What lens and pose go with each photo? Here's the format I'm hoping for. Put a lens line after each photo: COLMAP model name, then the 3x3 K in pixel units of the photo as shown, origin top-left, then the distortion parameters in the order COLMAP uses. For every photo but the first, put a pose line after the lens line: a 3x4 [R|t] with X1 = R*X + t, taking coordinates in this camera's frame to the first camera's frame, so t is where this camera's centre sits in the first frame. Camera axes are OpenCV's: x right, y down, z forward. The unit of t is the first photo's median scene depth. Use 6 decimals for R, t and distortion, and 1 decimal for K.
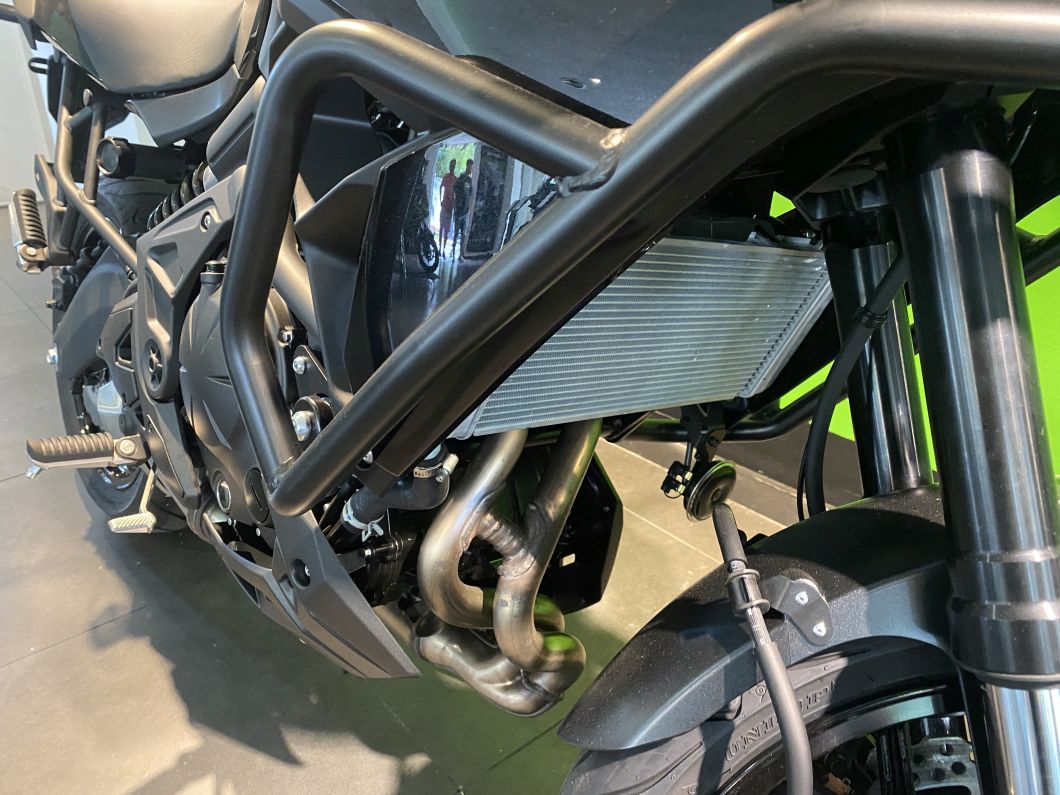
lens RADIAL K [[810.2, 0, 519.7], [0, 810.2, 396.9], [0, 0, 1]] dist [0.022546, -0.033756]
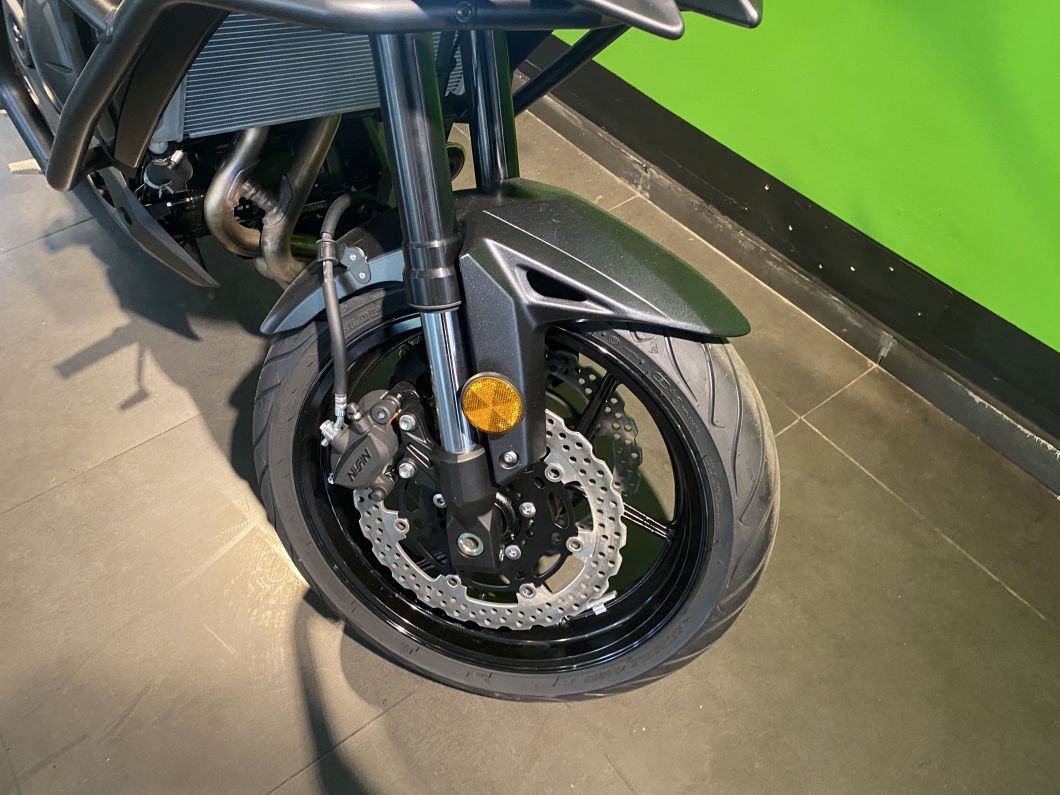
lens RADIAL K [[810.2, 0, 534.6], [0, 810.2, 409.0], [0, 0, 1]] dist [0.022546, -0.033756]
pose [[0.998591, 0.051587, -0.012429, 0.493583], [-0.039782, 0.882834, 0.467997, -0.189447], [0.035115, -0.466843, 0.883643, -0.428754]]
